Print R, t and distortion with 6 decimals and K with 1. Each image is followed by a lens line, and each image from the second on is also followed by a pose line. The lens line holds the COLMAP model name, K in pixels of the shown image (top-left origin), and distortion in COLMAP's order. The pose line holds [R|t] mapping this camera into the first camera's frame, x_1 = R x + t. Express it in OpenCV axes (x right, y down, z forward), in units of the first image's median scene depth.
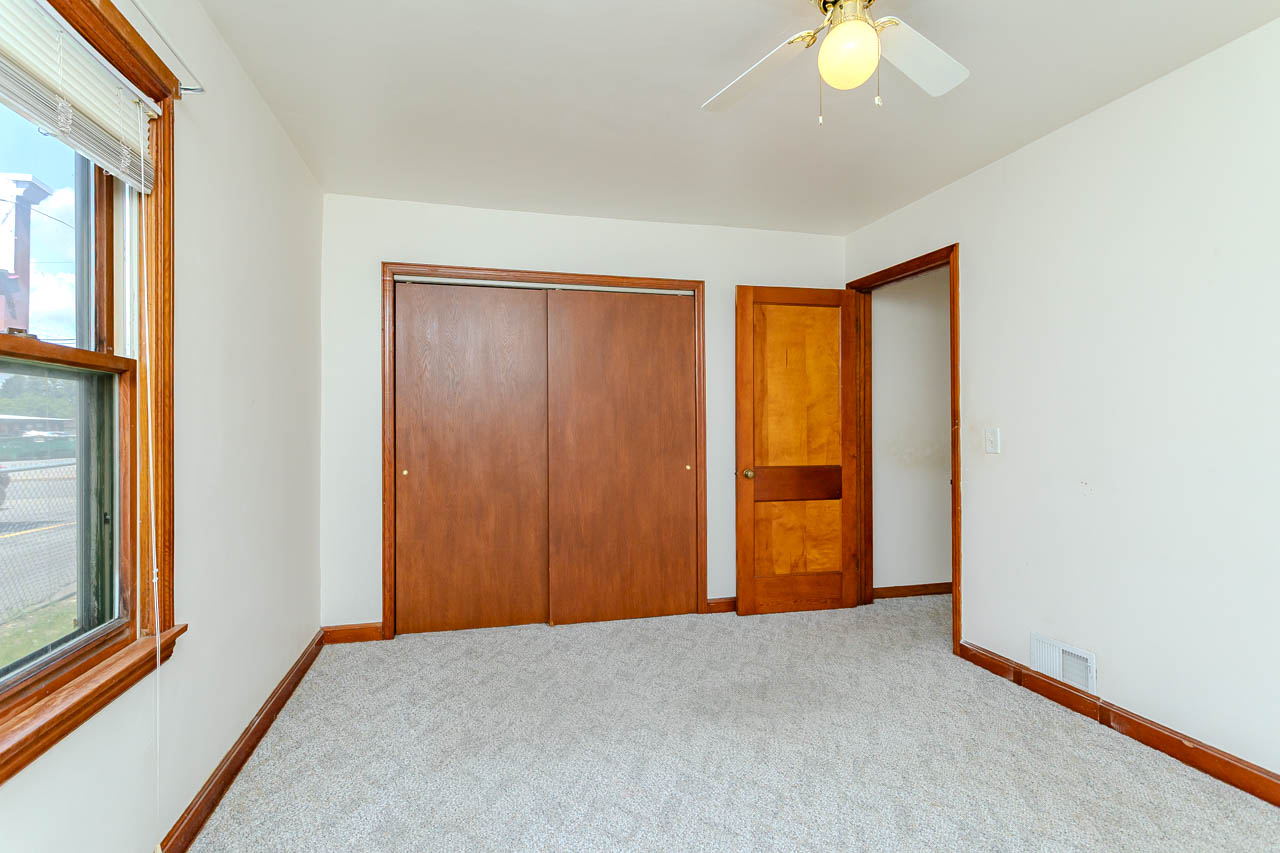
lens RADIAL K [[601.8, 0, 640.0], [0, 601.8, 426.5], [0, 0, 1]] dist [-0.001829, -0.000005]
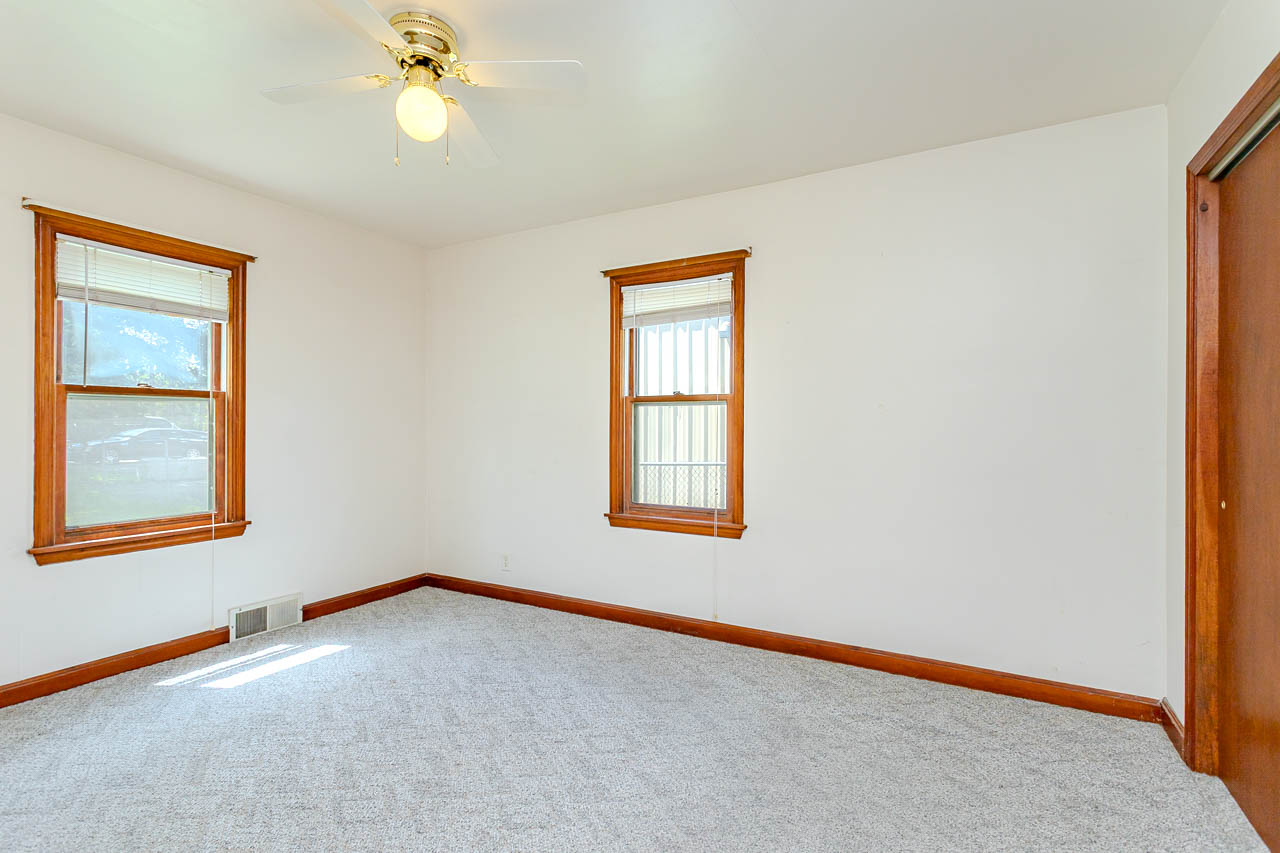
lens RADIAL K [[601.8, 0, 640.0], [0, 601.8, 426.5], [0, 0, 1]] dist [-0.001829, -0.000005]
pose [[-0.696050, -0.002185, -0.717990, 0.577921], [-0.002224, 0.999997, -0.000886, 0.001352], [0.717990, 0.000980, -0.696053, 1.361809]]
